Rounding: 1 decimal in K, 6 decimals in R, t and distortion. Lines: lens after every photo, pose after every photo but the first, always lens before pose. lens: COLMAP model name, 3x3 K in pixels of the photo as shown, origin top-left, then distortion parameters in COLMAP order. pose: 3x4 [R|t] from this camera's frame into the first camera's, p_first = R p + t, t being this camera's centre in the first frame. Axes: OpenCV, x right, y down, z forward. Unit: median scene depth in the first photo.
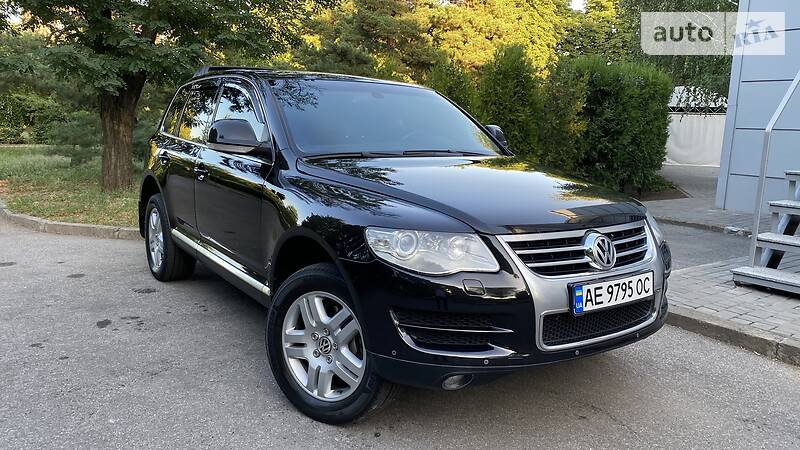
lens RADIAL K [[602.6, 0, 400.0], [0, 602.6, 225.0], [0, 0, 1]] dist [0.011171, 0.000793]
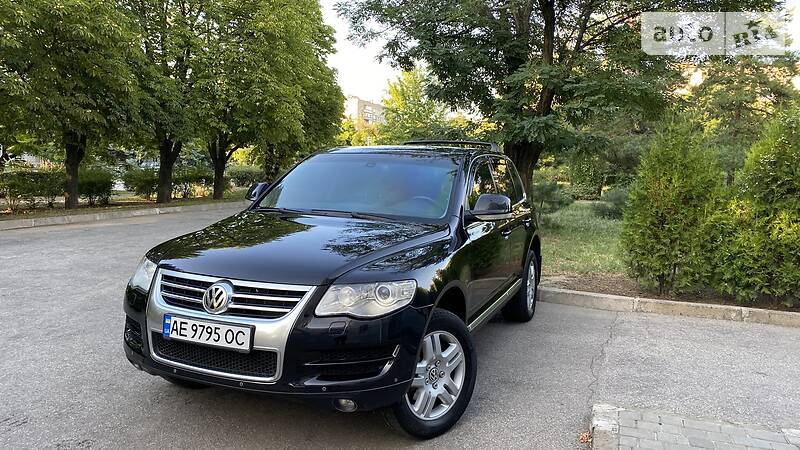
lens RADIAL K [[603.2, 0, 392.9], [0, 603.2, 218.5], [0, 0, 1]] dist [0.025910, -0.038085]
pose [[0.551757, 0.064434, -0.831512, 0.827266], [-0.154251, 0.987694, -0.025818, -0.073513], [0.819616, 0.142507, 0.554906, 0.331022]]
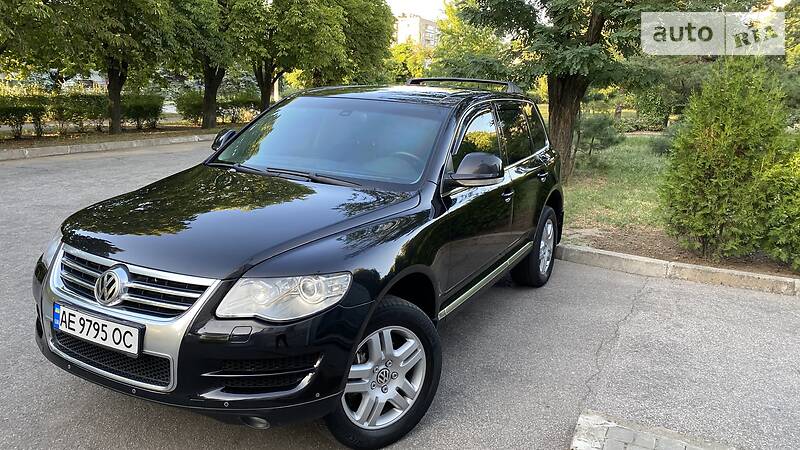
lens RADIAL K [[606.6, 0, 397.9], [0, 606.6, 208.1], [0, 0, 1]] dist [0.003503, -0.003647]
pose [[0.473472, 0.168282, -0.864584, 0.770118], [-0.174689, 0.980022, 0.095085, -0.143490], [0.863312, 0.106014, 0.493409, 0.496303]]
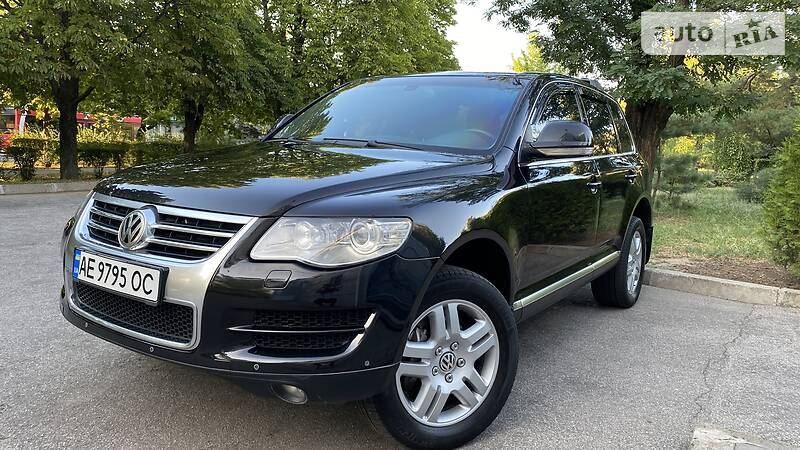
lens RADIAL K [[606.6, 0, 397.9], [0, 606.6, 208.1], [0, 0, 1]] dist [0.003503, -0.003647]
pose [[0.376010, 0.091487, -0.922088, 0.700076], [-0.194198, 0.980795, 0.018121, -0.040899], [0.906037, 0.172254, 0.386555, 0.549652]]
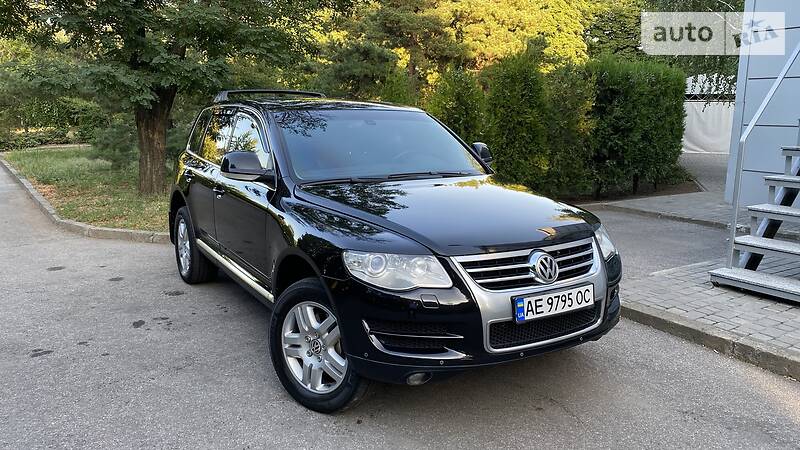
lens RADIAL K [[603.2, 0, 392.9], [0, 603.2, 218.5], [0, 0, 1]] dist [0.025910, -0.038085]
pose [[0.997697, -0.012511, -0.066659, 0.065072], [0.013107, 0.999878, 0.008516, -0.036353], [0.066544, -0.009370, 0.997739, -0.104991]]
